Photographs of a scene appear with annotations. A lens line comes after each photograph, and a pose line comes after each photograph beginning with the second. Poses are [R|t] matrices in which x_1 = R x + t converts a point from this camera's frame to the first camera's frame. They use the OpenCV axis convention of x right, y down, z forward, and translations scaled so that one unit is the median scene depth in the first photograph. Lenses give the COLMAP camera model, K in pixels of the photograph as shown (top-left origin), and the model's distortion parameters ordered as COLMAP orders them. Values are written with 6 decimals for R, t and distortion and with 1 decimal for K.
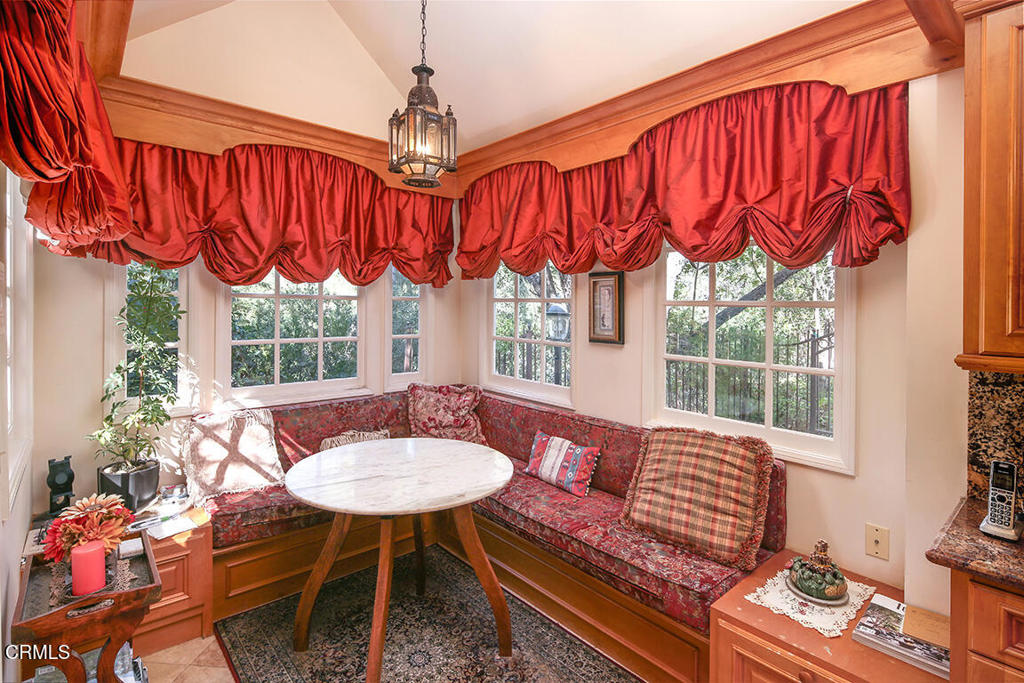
lens RADIAL K [[497.1, 0, 509.7], [0, 497.1, 306.6], [0, 0, 1]] dist [0.001815, 0.000306]
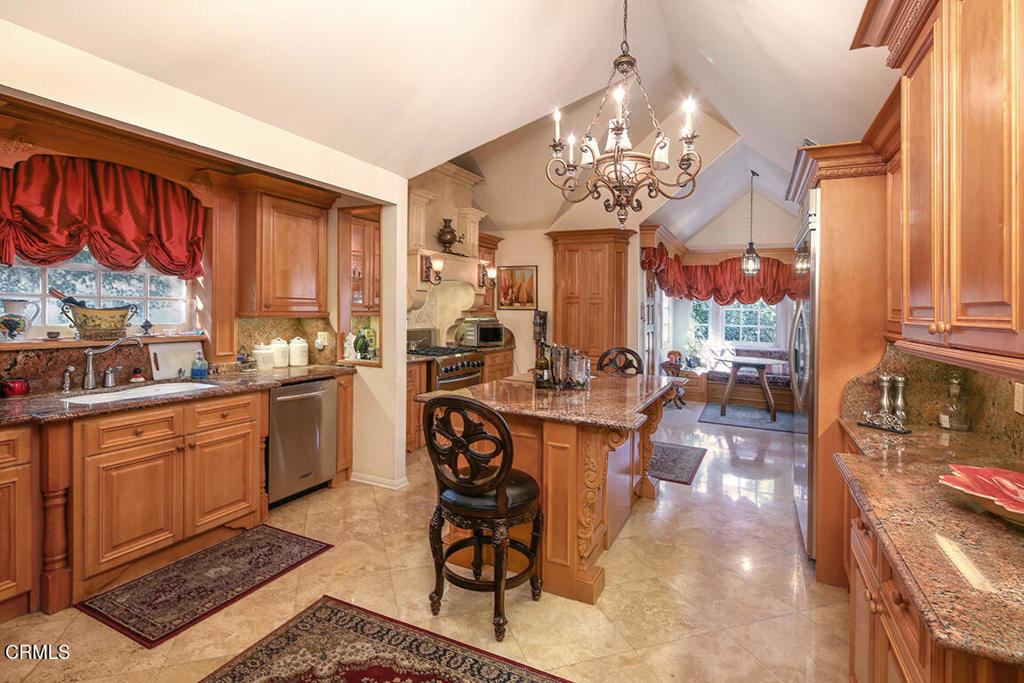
lens RADIAL K [[497.1, 0, 509.7], [0, 497.1, 306.6], [0, 0, 1]] dist [0.001815, 0.000306]
pose [[0.390837, -0.004171, -0.920450, 1.806624], [-0.013828, 0.999850, -0.010403, 0.013548], [0.920356, 0.016793, 0.390721, -1.441121]]
